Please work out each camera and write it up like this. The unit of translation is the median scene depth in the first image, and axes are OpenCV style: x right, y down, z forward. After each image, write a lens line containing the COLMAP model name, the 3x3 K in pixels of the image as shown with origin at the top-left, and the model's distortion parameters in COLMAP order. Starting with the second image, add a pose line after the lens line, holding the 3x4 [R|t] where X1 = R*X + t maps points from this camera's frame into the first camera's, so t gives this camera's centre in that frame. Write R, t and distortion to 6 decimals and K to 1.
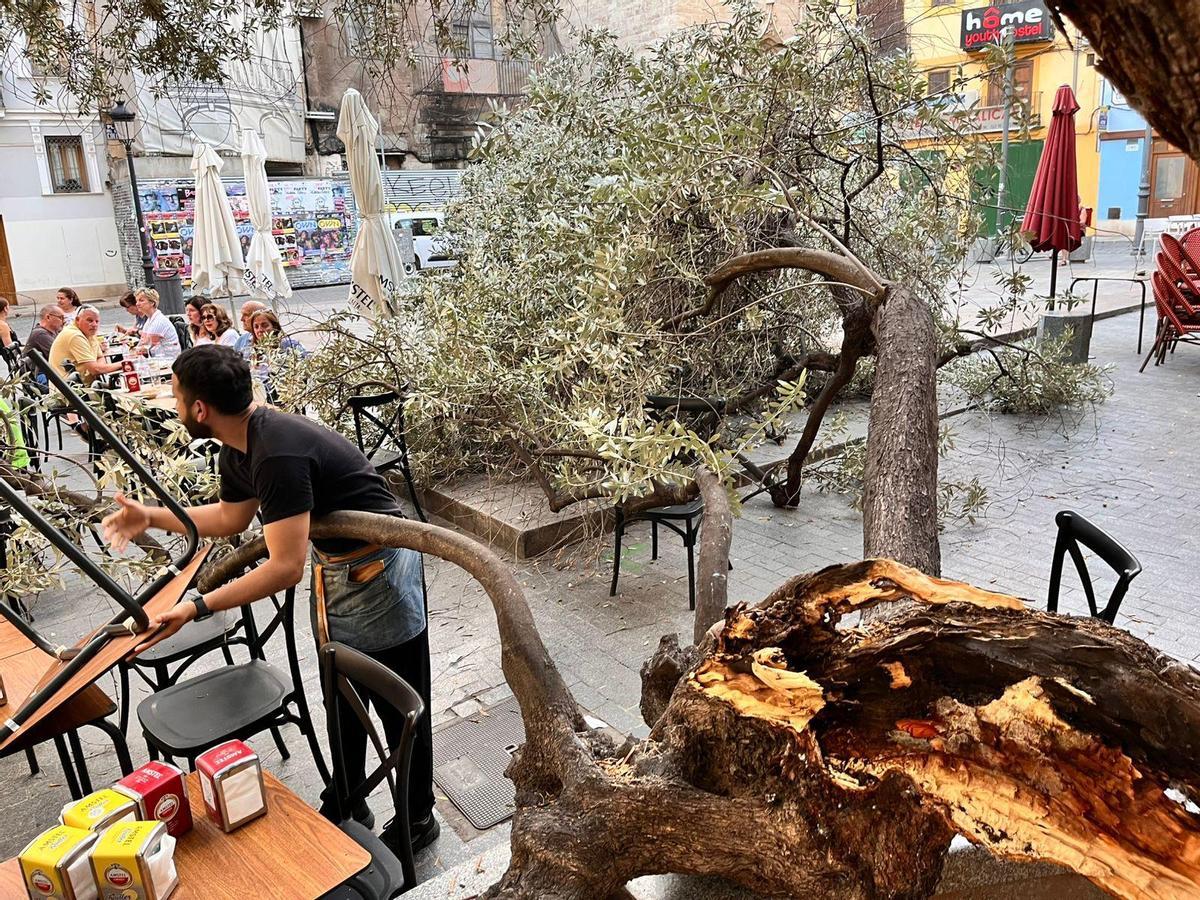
lens RADIAL K [[885.1, 0, 600.0], [0, 885.1, 450.0], [0, 0, 1]] dist [0.085772, -0.122746]
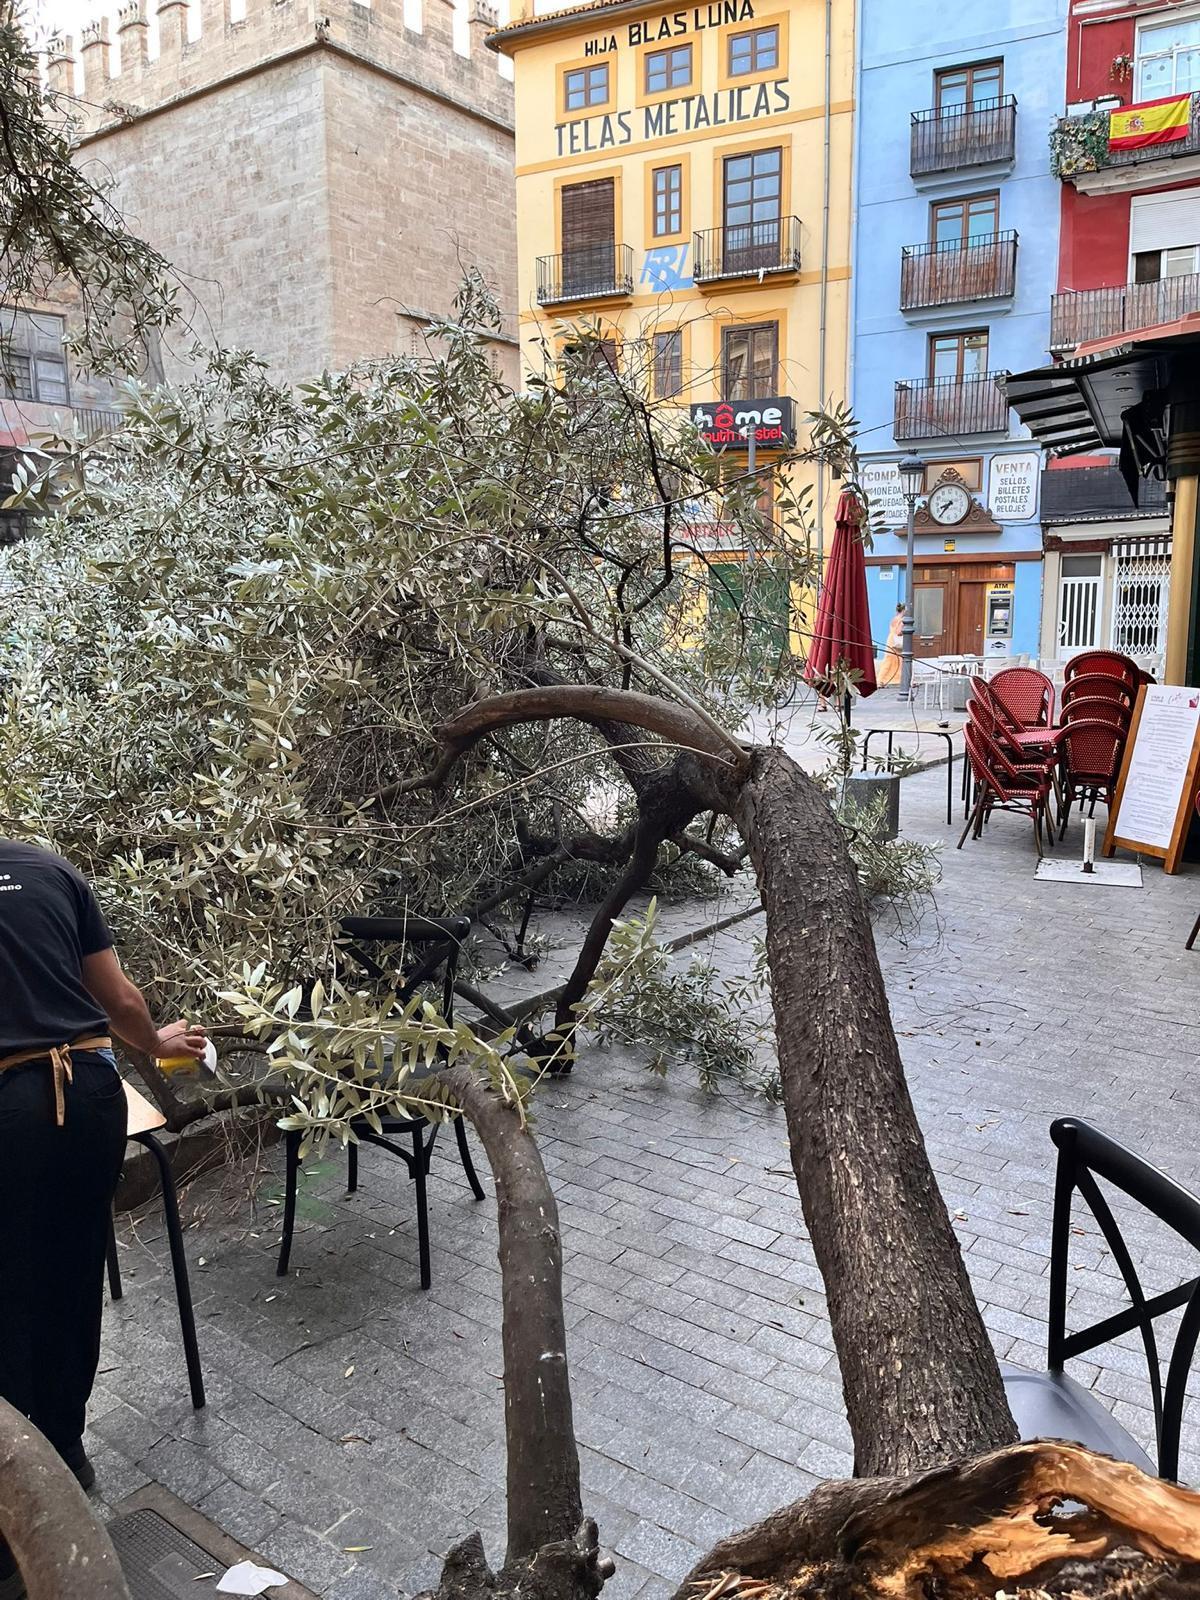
lens RADIAL K [[1180.2, 0, 599.7], [0, 1180.2, 814.1], [0, 0, 1]] dist [0.085772, -0.122746]
pose [[0.955449, -0.010333, 0.294974, -0.012431], [0.042595, 0.993752, -0.103160, -0.036117], [-0.292065, 0.111128, 0.949920, 0.155535]]
